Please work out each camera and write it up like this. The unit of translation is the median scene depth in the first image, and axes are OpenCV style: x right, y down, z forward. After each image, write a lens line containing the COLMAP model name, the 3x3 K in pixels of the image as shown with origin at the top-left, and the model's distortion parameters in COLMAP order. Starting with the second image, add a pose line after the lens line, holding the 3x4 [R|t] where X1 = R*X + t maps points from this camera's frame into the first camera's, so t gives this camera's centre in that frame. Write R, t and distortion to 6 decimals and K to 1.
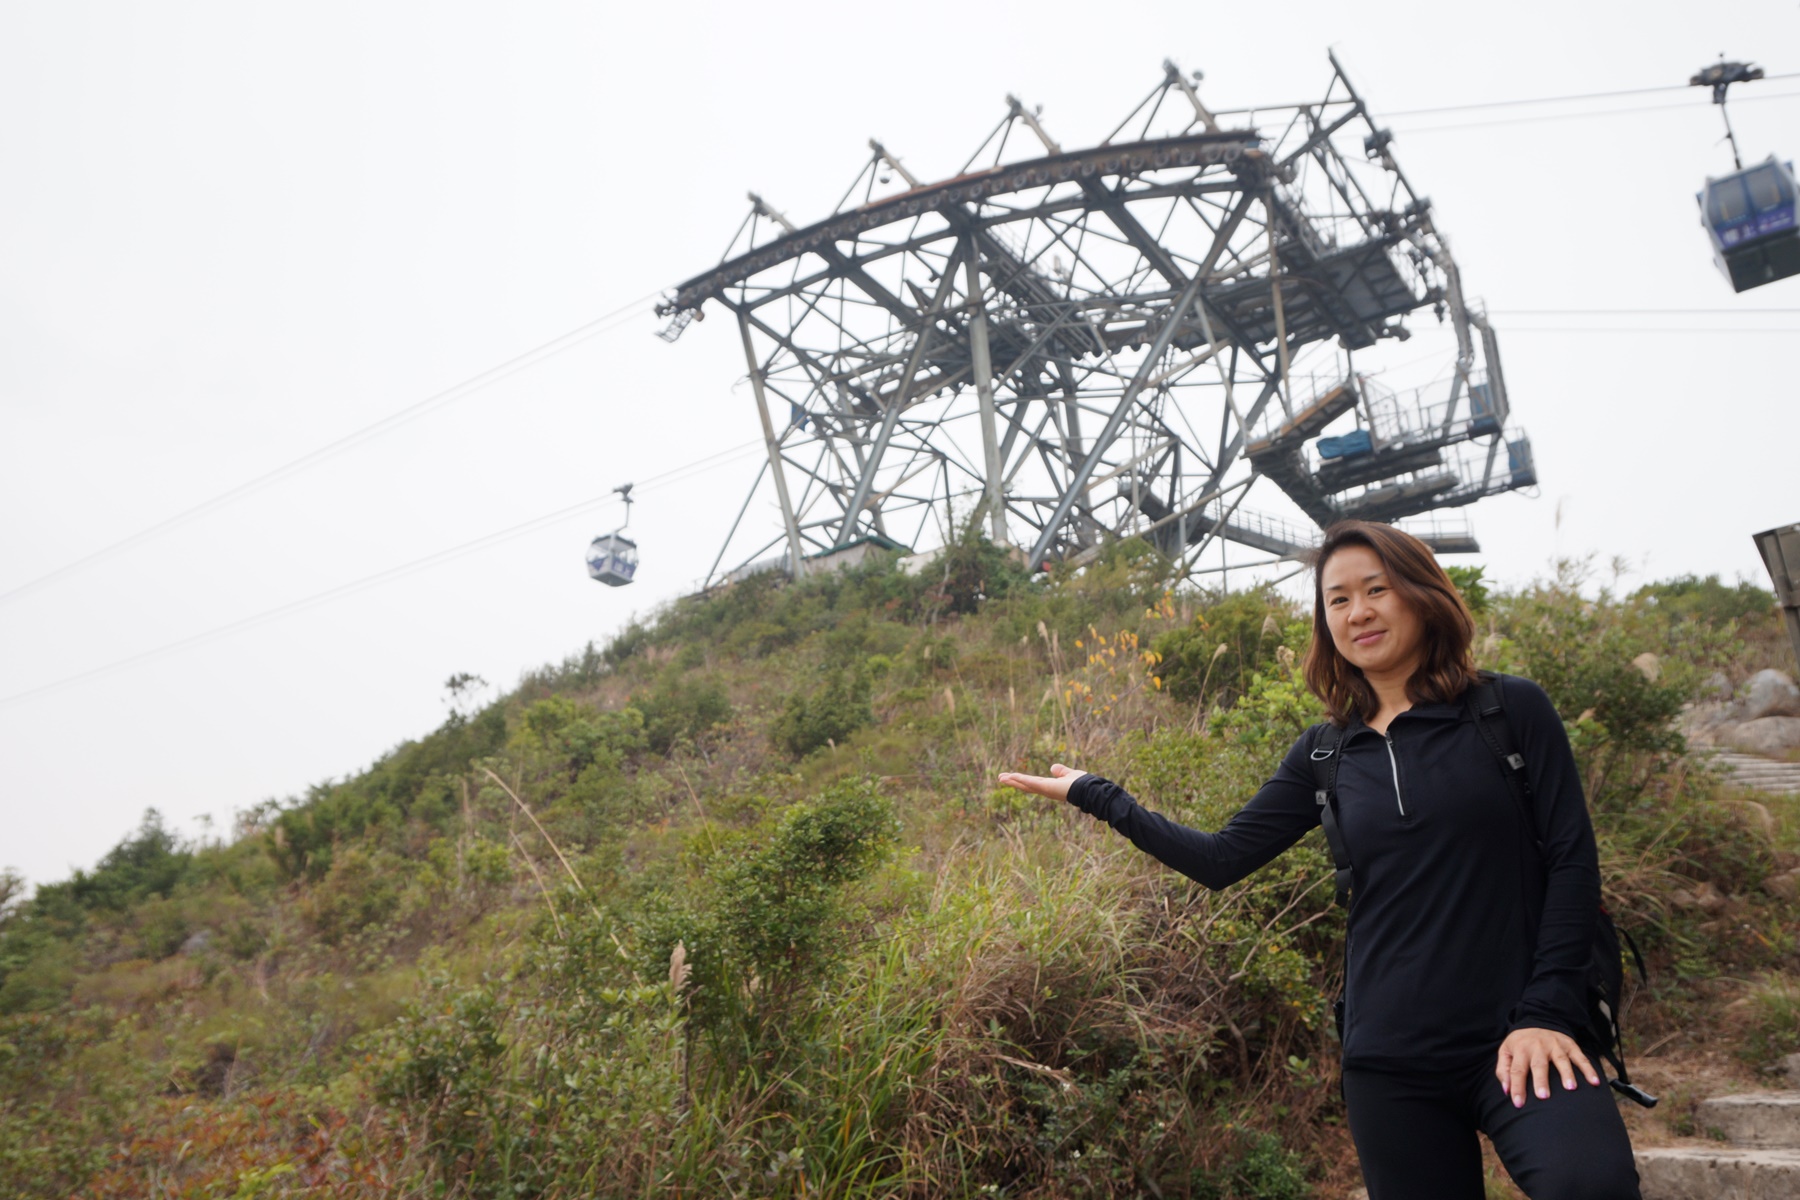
lens RADIAL K [[1395.3, 0, 900.0], [0, 1395.3, 599.7], [0, 0, 1]] dist [-0.013247, 0.008577]
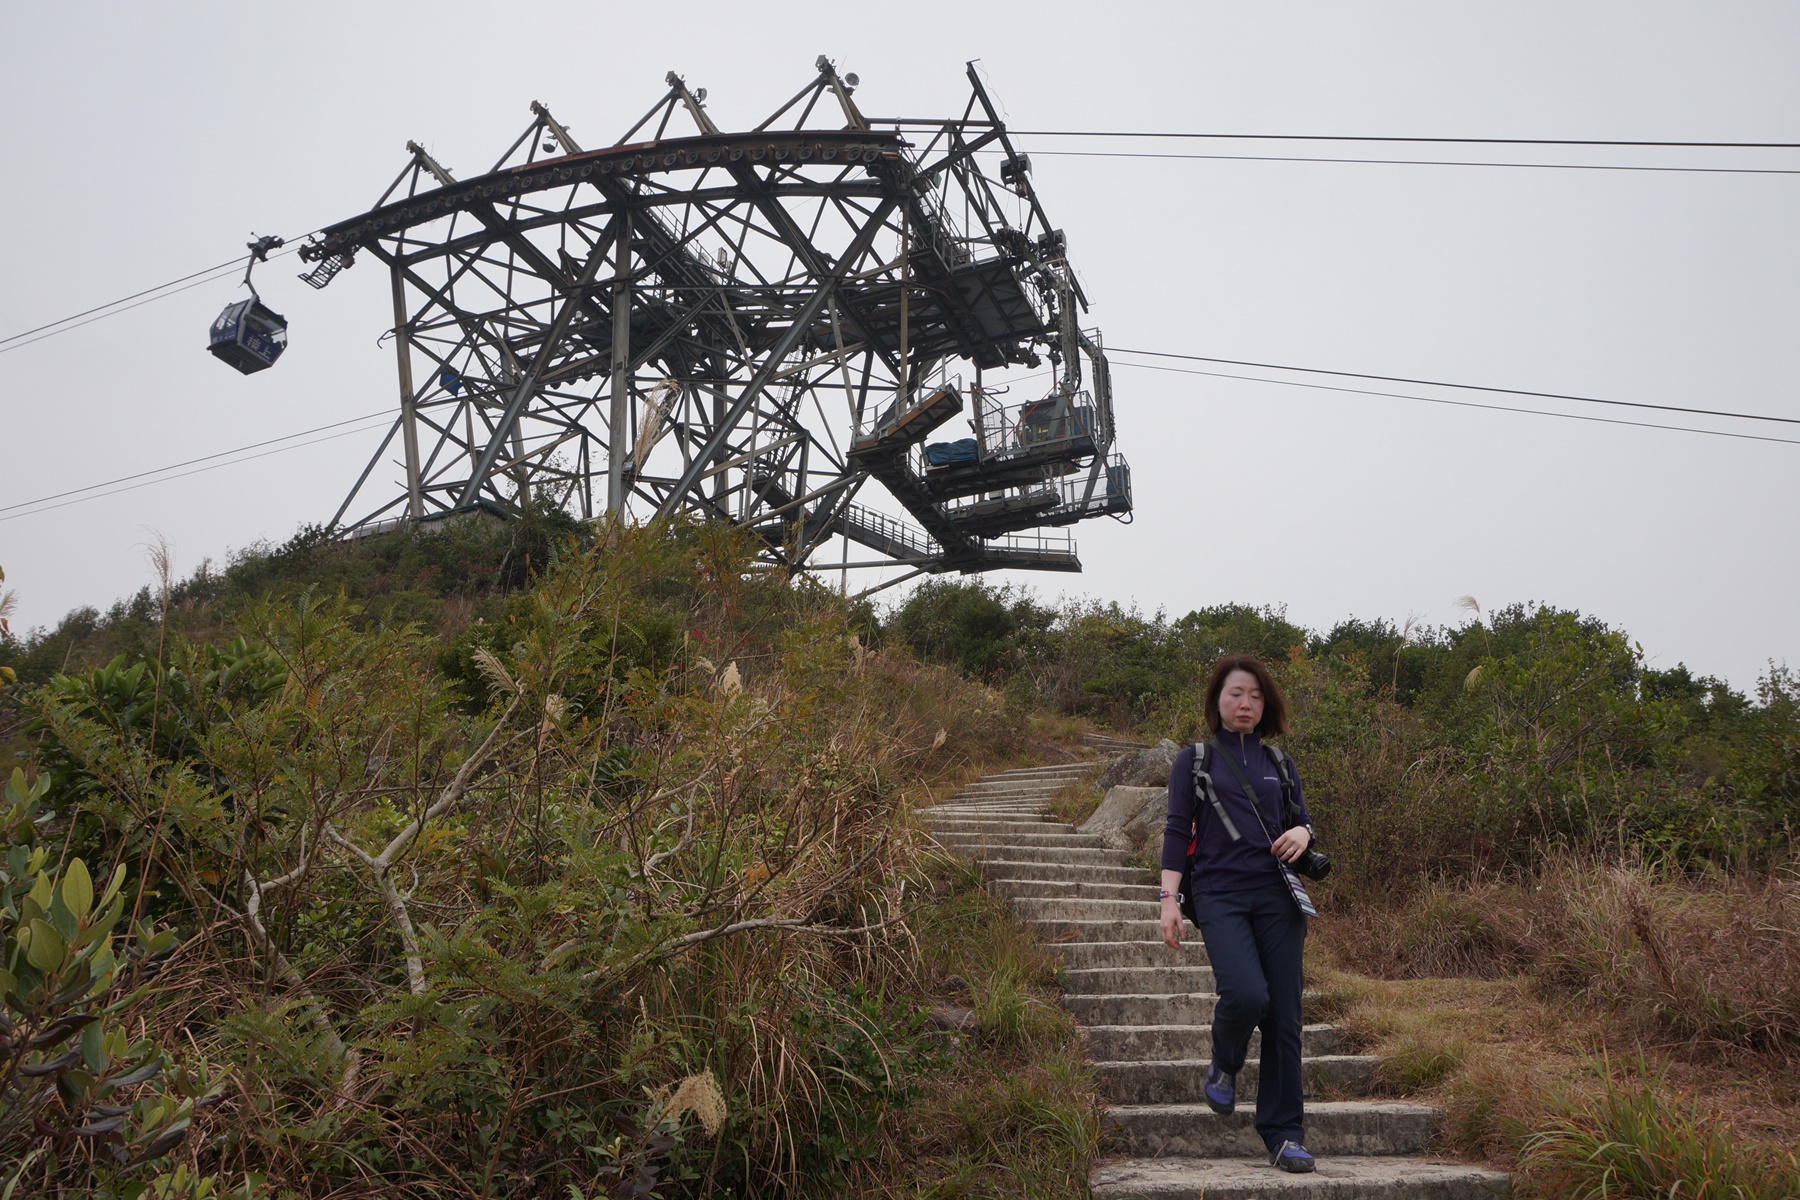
lens RADIAL K [[1230.5, 0, 895.4], [0, 1230.5, 612.9], [0, 0, 1]] dist [-0.056709, 0.032462]
pose [[0.975625, 0.075492, 0.206050, 0.083066], [-0.079546, 0.996765, 0.011452, -0.001381], [-0.204519, -0.027564, 0.978474, 0.104693]]
